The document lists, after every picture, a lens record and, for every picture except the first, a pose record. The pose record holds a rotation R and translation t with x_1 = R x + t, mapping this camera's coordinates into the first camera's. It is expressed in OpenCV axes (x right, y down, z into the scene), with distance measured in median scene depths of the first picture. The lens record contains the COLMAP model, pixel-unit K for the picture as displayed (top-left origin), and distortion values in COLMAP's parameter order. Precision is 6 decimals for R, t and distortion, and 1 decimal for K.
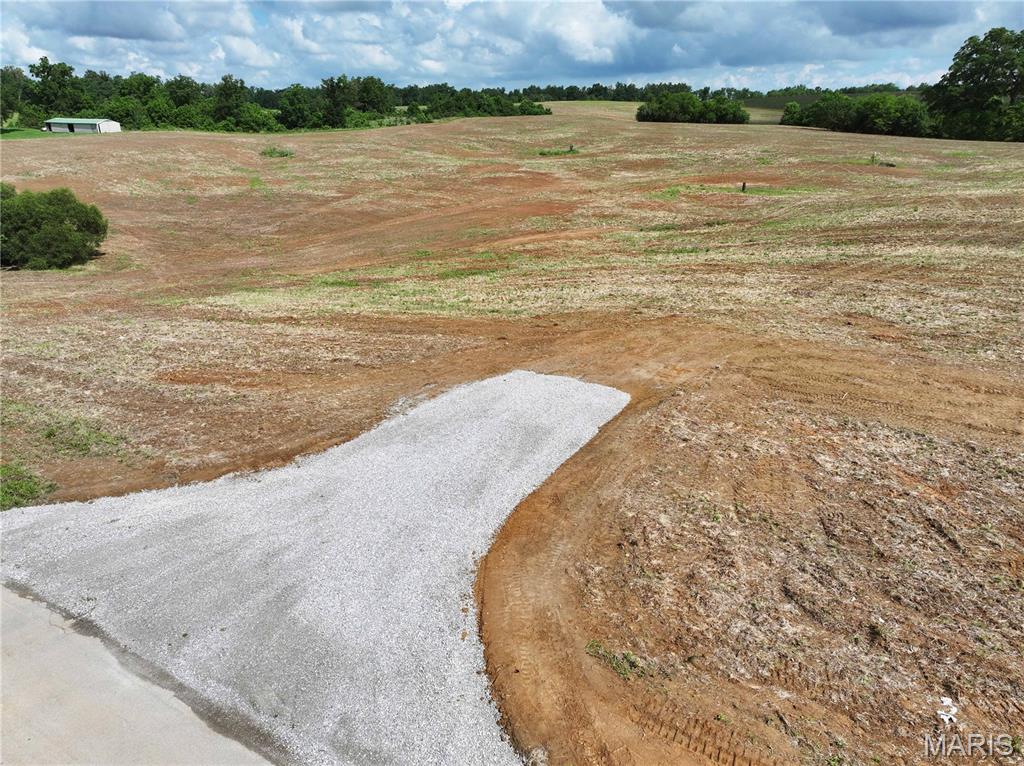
lens RADIAL K [[719.9, 0, 516.3], [0, 719.9, 381.1], [0, 0, 1]] dist [-0.004110, 0.020286]
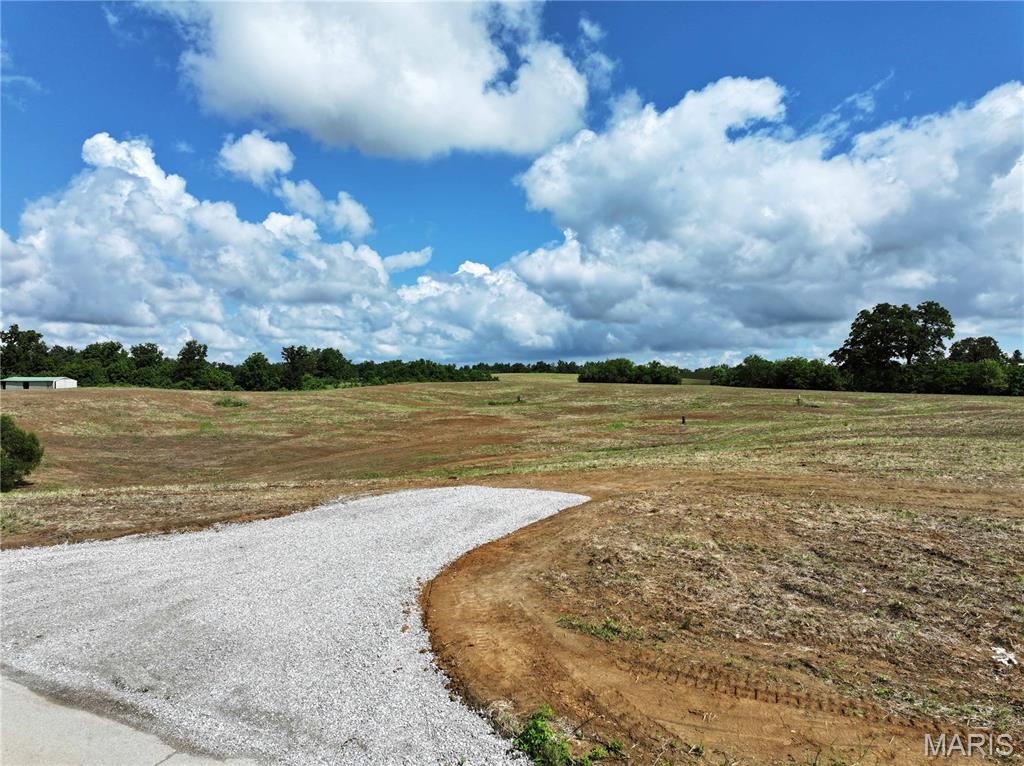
lens RADIAL K [[719.9, 0, 516.5], [0, 719.9, 379.7], [0, 0, 1]] dist [-0.004110, 0.020286]
pose [[0.997536, 0.004659, 0.070004, -0.002611], [0.021108, 0.931634, -0.362786, 0.177402], [-0.066908, 0.363369, 0.929240, 0.066984]]
